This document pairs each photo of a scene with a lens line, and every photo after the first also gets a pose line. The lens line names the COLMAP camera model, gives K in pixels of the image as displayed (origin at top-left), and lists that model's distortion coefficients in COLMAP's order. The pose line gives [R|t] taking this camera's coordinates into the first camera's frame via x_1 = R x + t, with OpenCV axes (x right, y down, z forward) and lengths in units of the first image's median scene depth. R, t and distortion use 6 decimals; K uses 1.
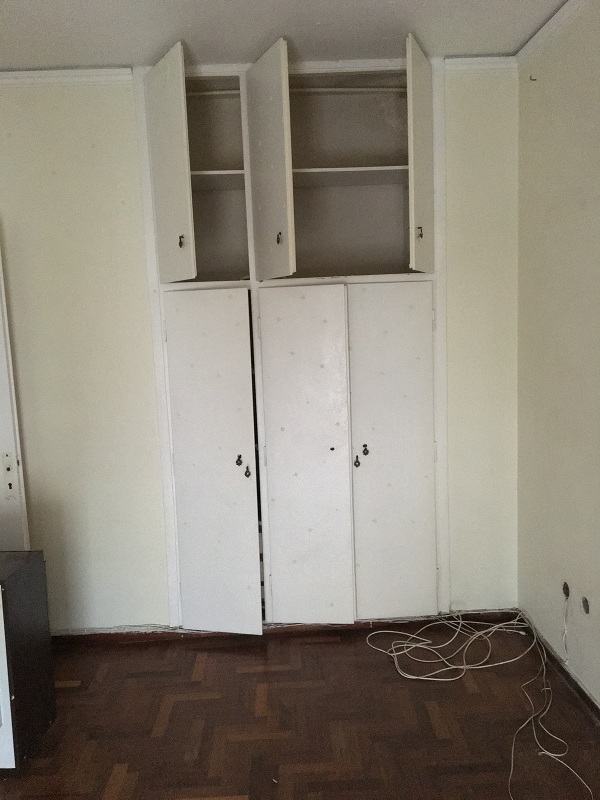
lens RADIAL K [[671.7, 0, 299.7], [0, 671.7, 398.3], [0, 0, 1]] dist [0.070000, -0.097481]
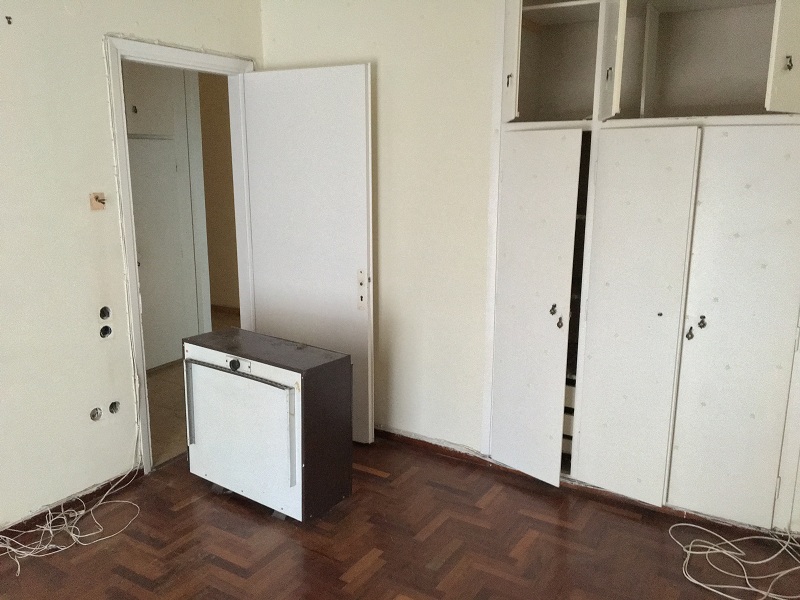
lens RADIAL K [[671.7, 0, 399.0], [0, 671.7, 297.8], [0, 0, 1]] dist [0.070000, -0.097481]
pose [[0.832444, 0.154940, -0.532007, 0.240936], [-0.101863, 0.986538, 0.127929, -0.026694], [0.544667, -0.052302, 0.837020, 0.061371]]
